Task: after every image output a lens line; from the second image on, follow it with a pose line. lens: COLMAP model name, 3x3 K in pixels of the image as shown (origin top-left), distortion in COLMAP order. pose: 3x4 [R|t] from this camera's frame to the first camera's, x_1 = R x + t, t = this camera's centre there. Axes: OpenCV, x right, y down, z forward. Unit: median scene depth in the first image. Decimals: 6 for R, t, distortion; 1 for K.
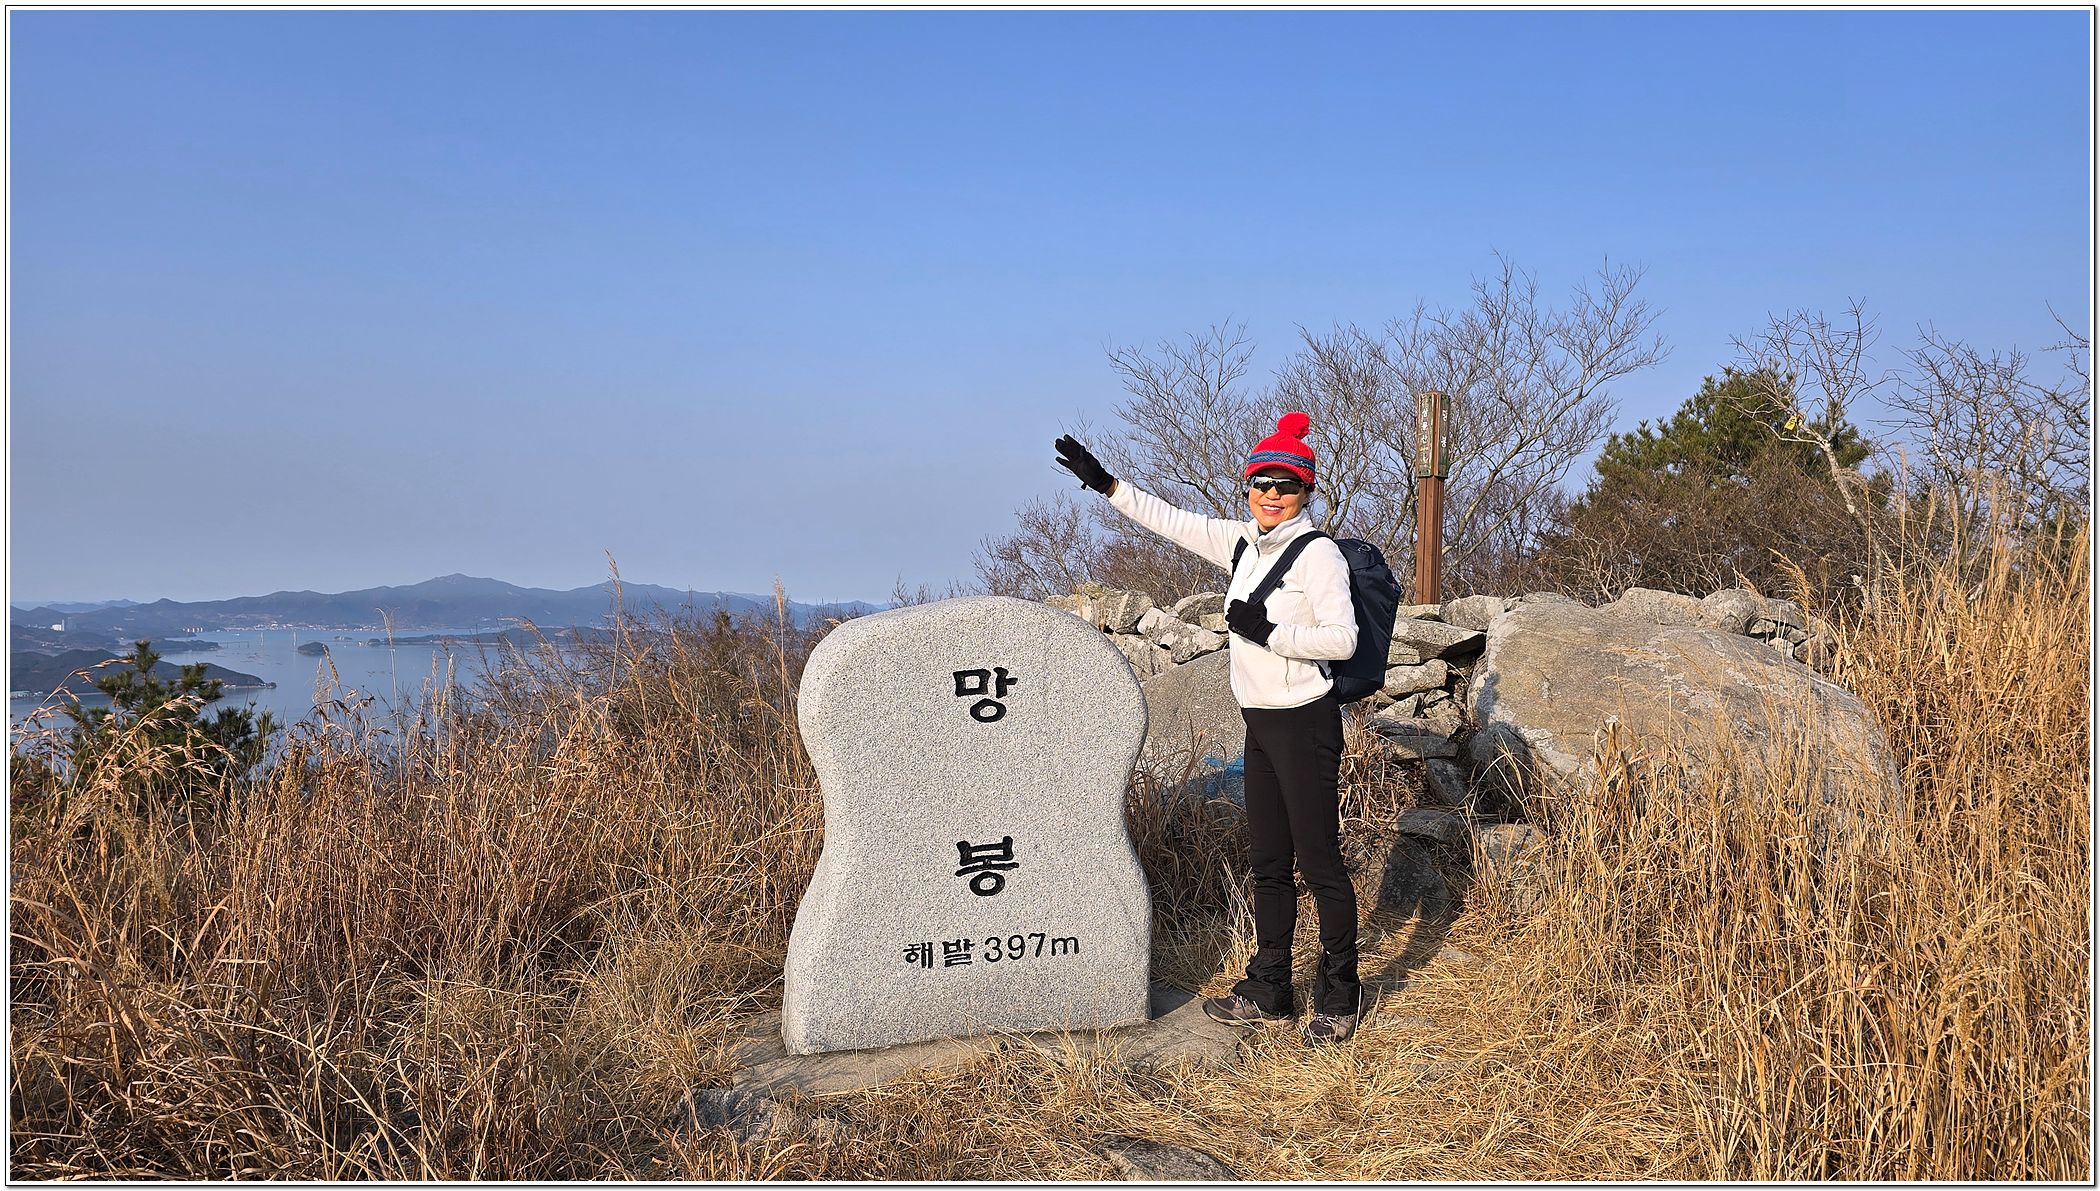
lens RADIAL K [[1430.5, 0, 1051.1], [0, 1430.5, 572.4], [0, 0, 1]] dist [0.106902, -0.118744]
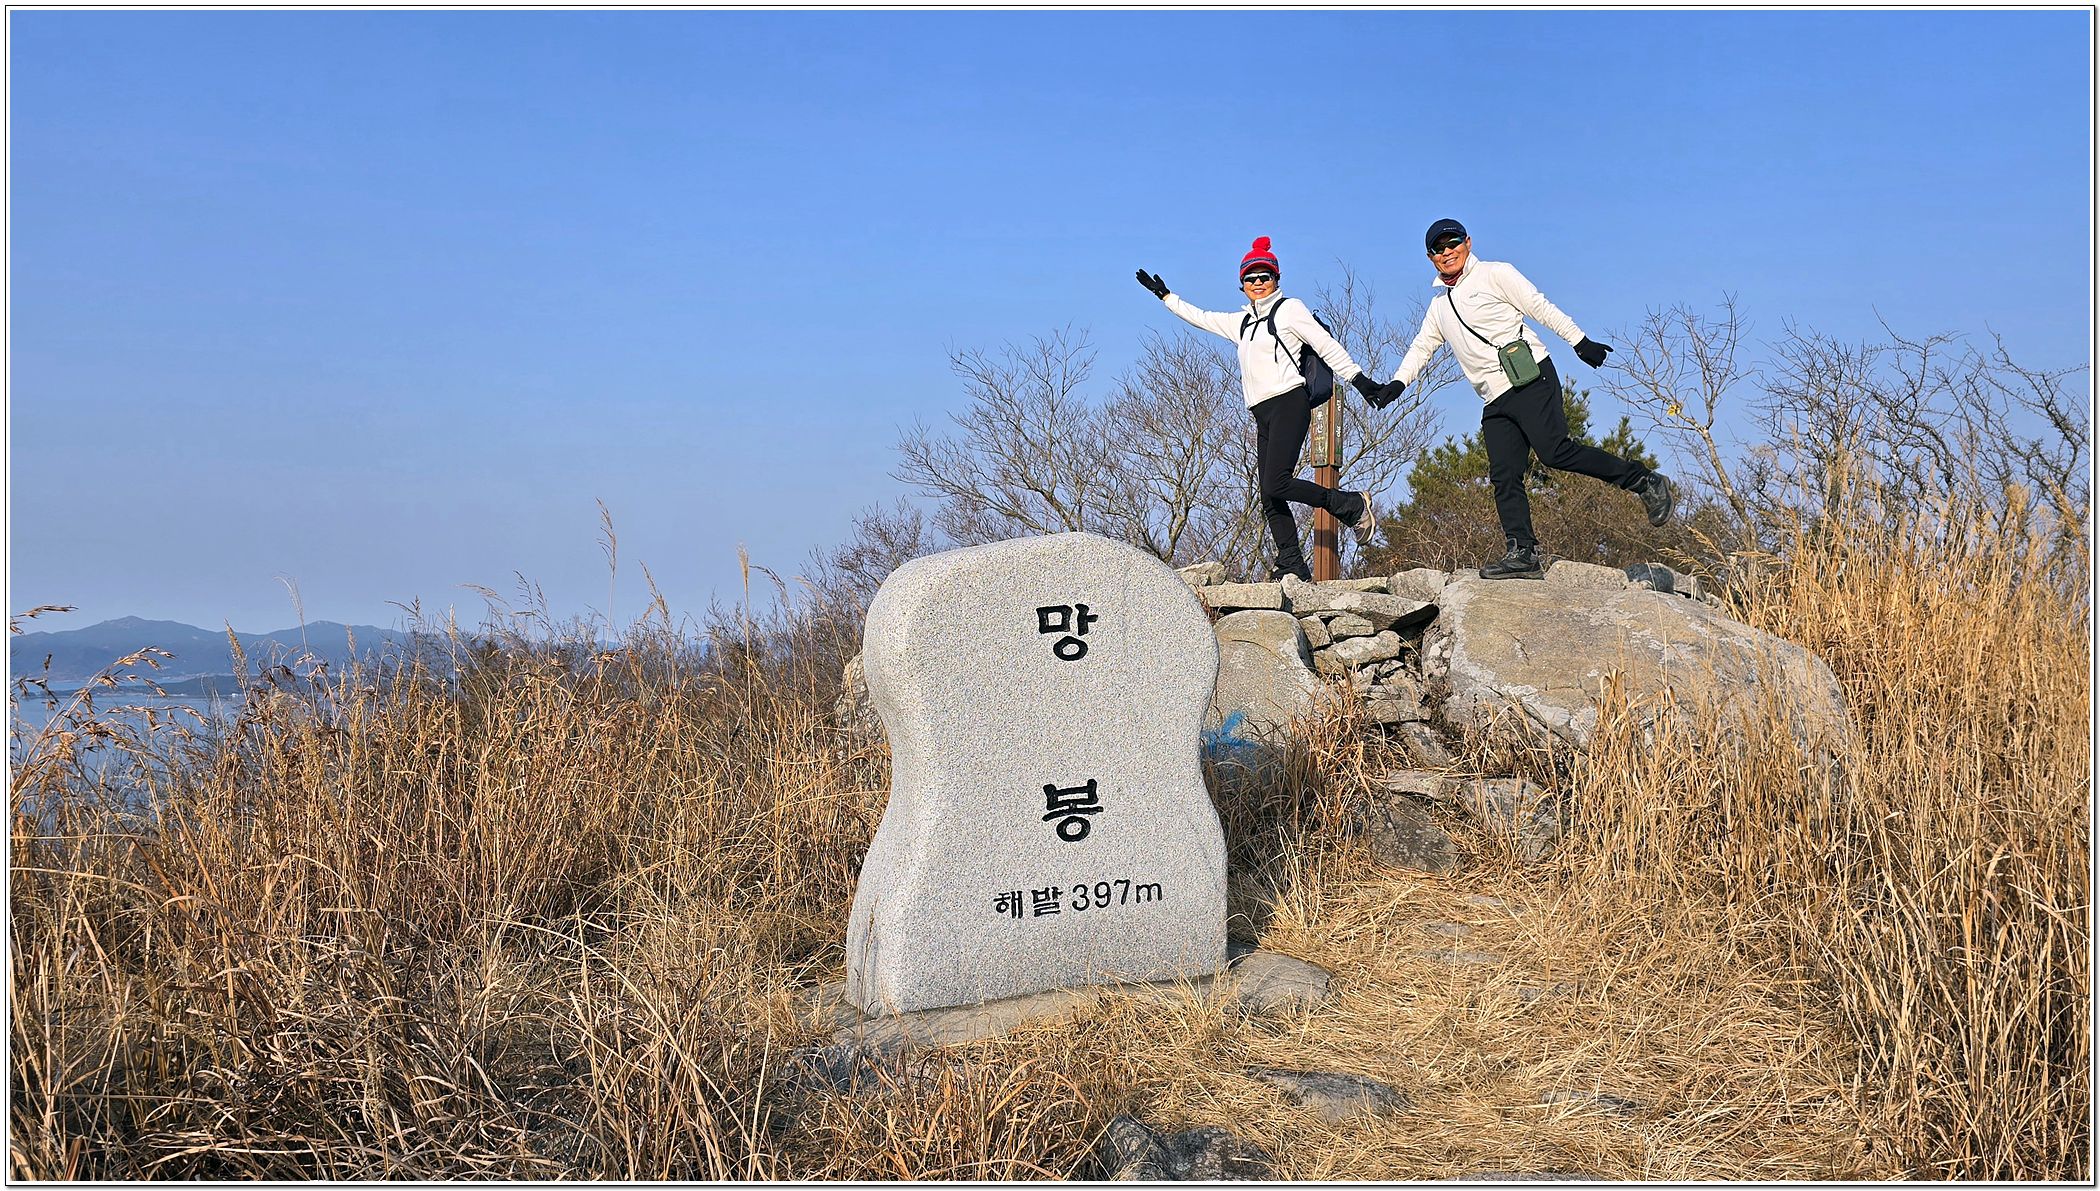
lens RADIAL K [[1485.9, 0, 1042.6], [0, 1485.9, 554.9], [0, 0, 1]] dist [0.112910, -0.135996]
pose [[0.987649, -0.005620, 0.156580, -0.213857], [0.011247, 0.999321, -0.035079, 0.066960], [-0.156277, 0.036406, 0.987042, 0.014617]]
